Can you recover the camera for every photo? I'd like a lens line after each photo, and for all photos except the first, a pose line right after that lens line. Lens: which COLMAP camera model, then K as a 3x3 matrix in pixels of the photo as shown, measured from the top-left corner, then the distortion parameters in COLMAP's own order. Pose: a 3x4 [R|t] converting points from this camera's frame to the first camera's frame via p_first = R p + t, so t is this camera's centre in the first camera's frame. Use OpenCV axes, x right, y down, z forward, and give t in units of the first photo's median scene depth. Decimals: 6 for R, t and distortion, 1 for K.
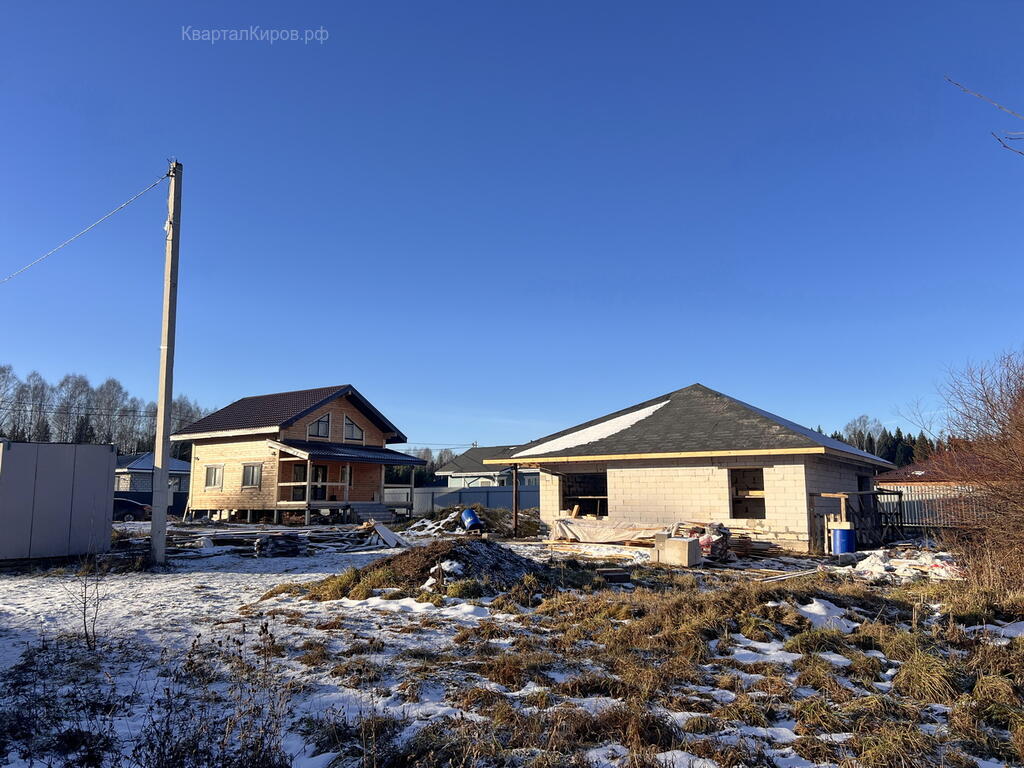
lens RADIAL K [[790.1, 0, 520.4], [0, 790.1, 379.4], [0, 0, 1]] dist [0.045976, -0.045391]
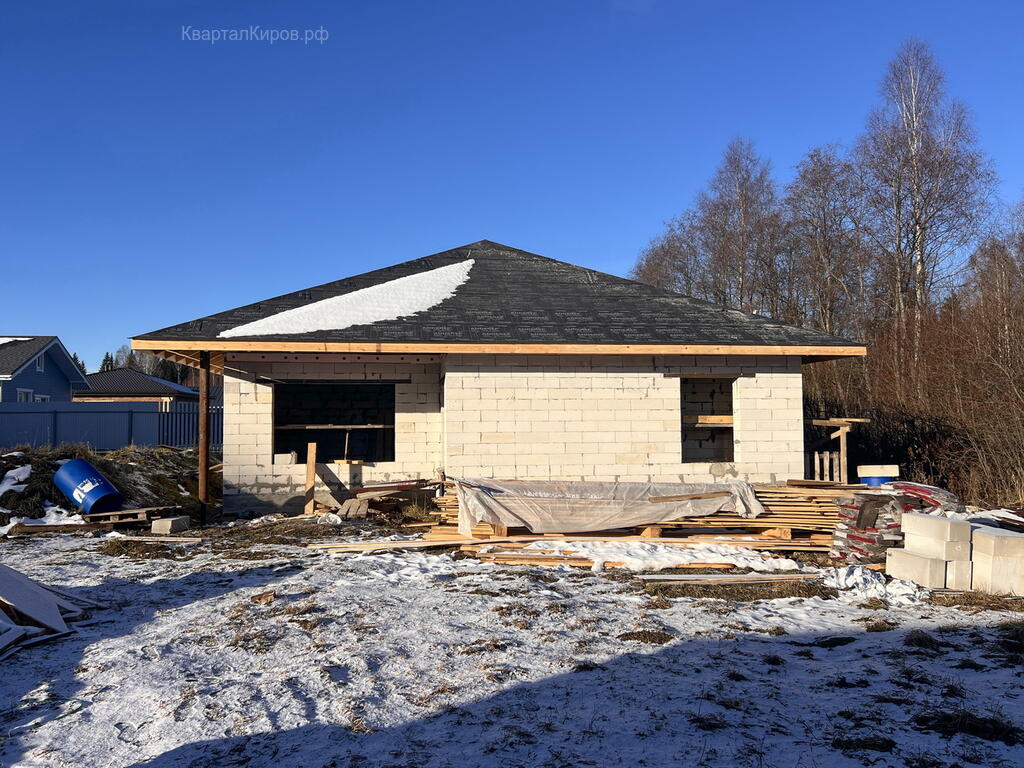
lens RADIAL K [[790.1, 0, 542.1], [0, 790.1, 361.3], [0, 0, 1]] dist [0.045976, -0.045391]
pose [[0.726722, 0.048900, 0.685189, -0.203331], [-0.099835, 0.994391, 0.034920, 0.089160], [-0.679638, -0.093783, 0.727528, 0.638533]]
